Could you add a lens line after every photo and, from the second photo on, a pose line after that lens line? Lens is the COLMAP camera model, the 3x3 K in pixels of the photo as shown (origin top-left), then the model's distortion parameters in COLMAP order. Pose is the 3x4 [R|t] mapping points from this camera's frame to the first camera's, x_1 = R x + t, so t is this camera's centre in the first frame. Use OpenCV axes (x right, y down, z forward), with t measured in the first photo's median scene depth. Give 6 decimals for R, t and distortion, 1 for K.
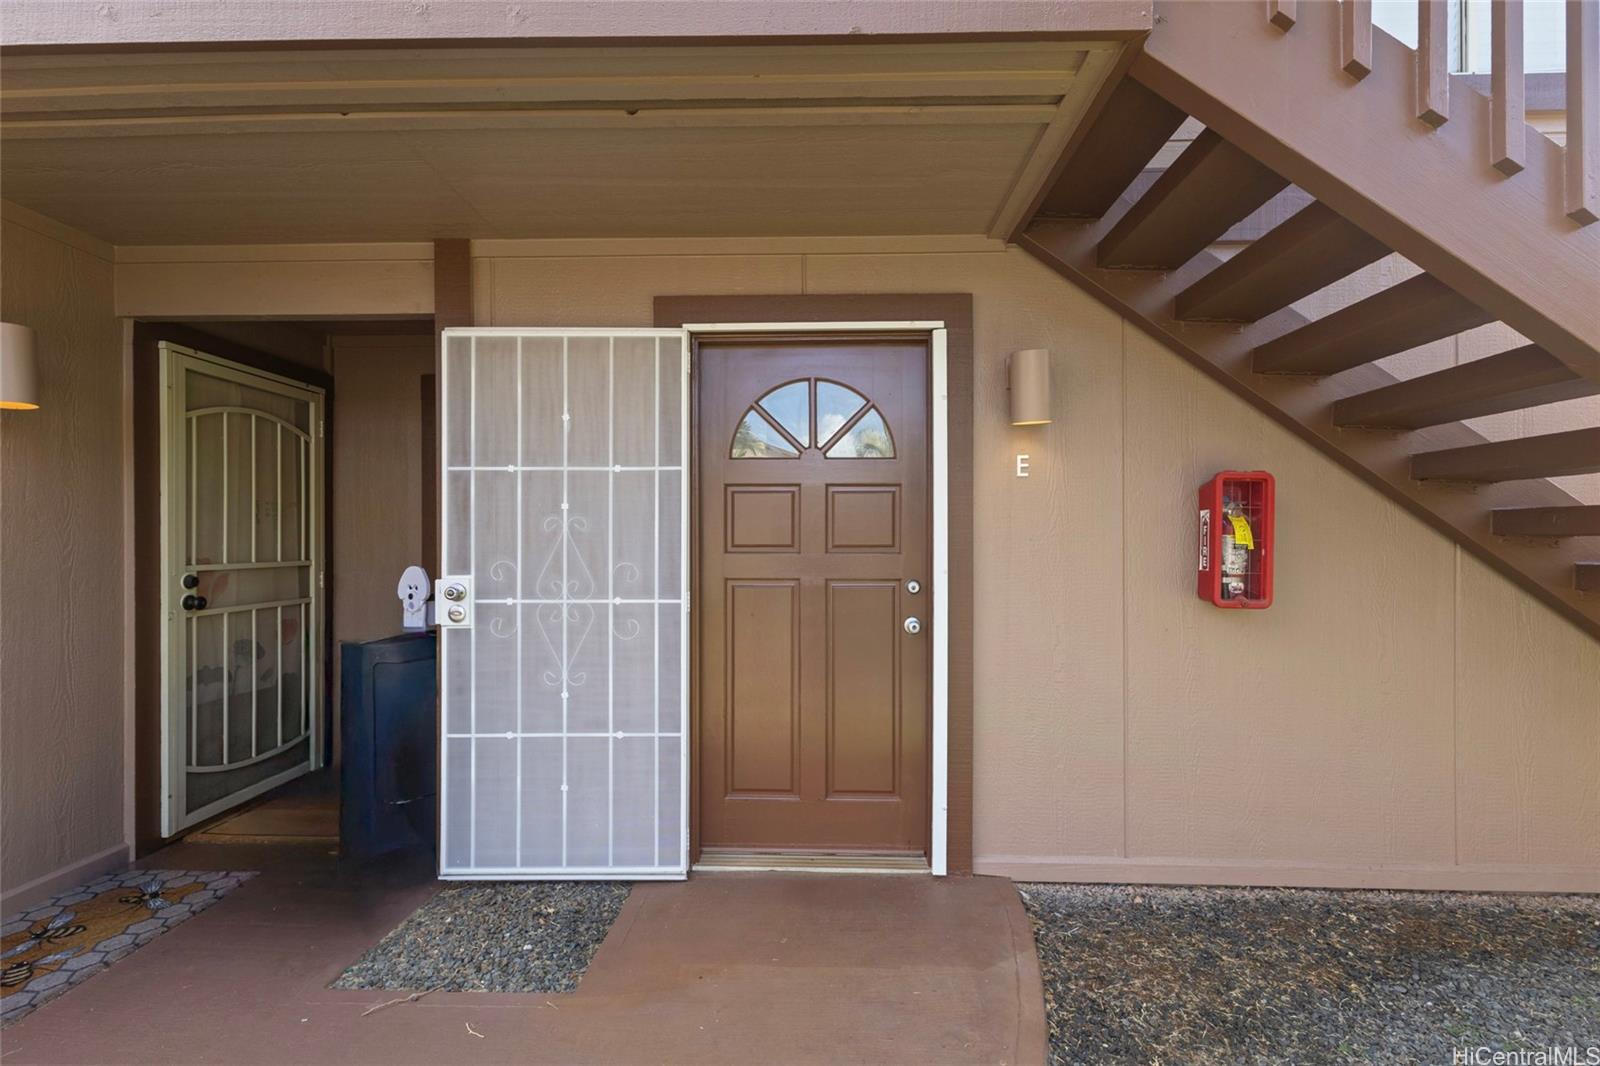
lens RADIAL K [[735.2, 0, 790.5], [0, 735.2, 540.5], [0, 0, 1]] dist [-0.000178, 0.000460]
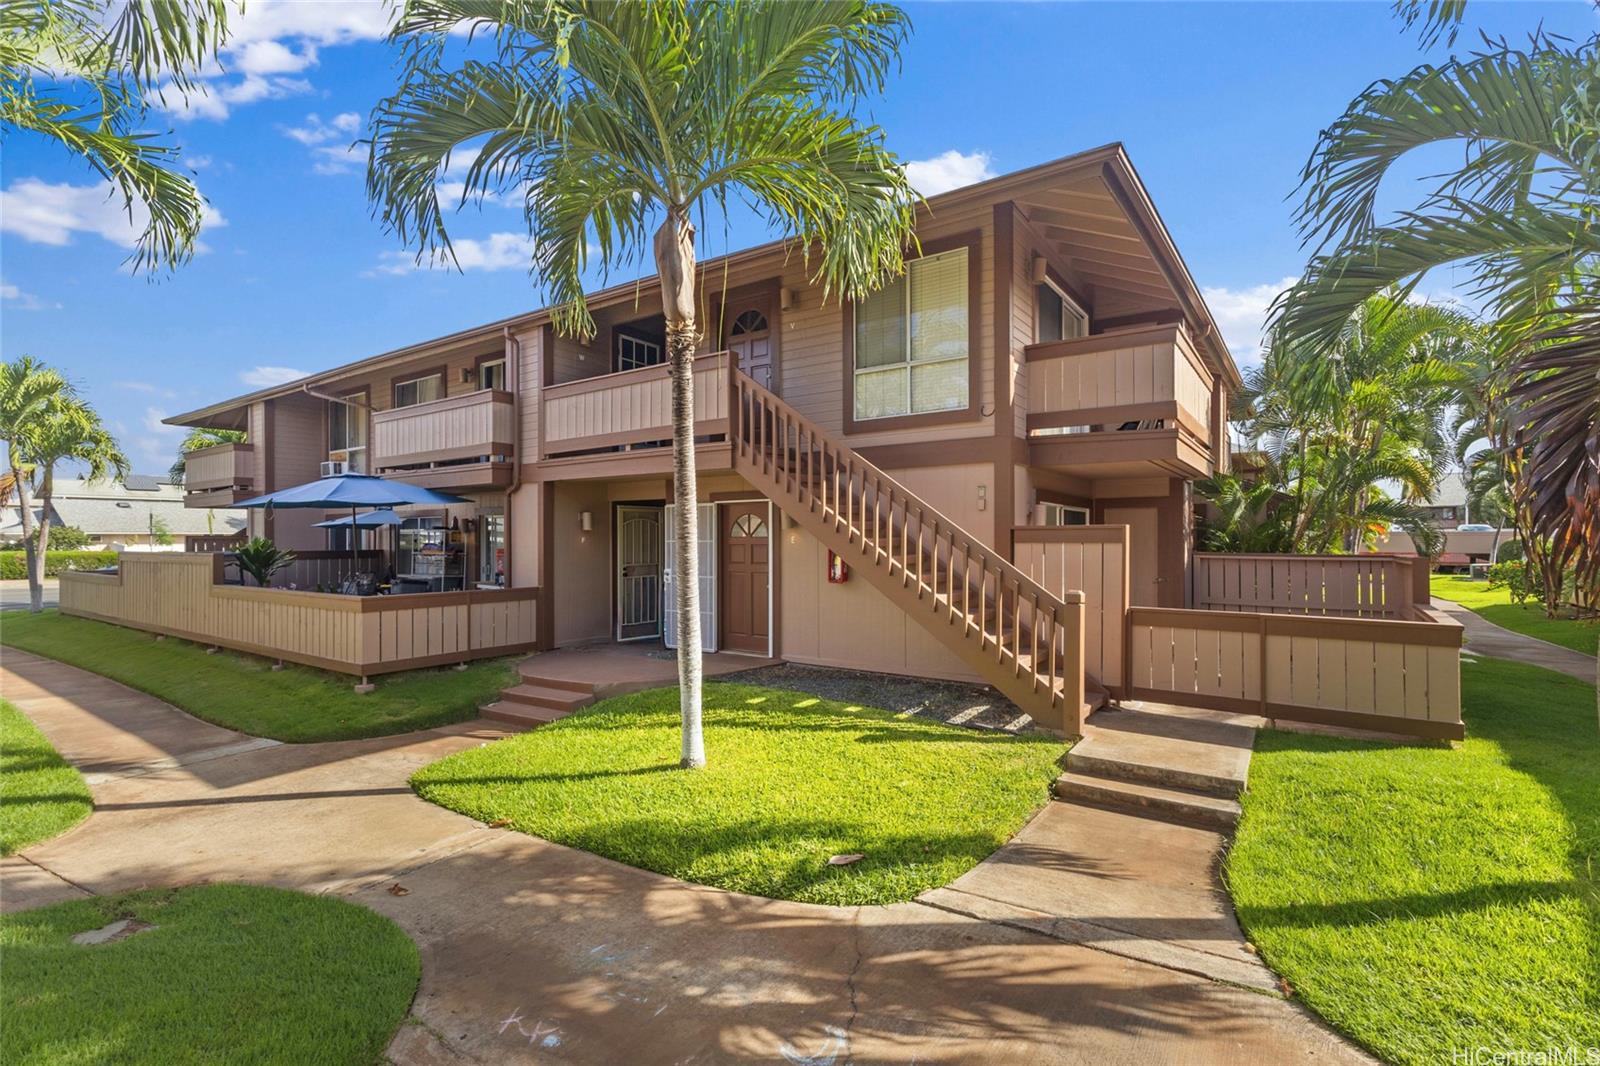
lens RADIAL K [[735.2, 0, 790.5], [0, 735.2, 540.5], [0, 0, 1]] dist [-0.000178, 0.000460]
pose [[0.835132, 0.000999, -0.550048, 2.103766], [0.003419, 0.999970, 0.007007, -0.121144], [0.550039, -0.007732, 0.835103, -1.788923]]
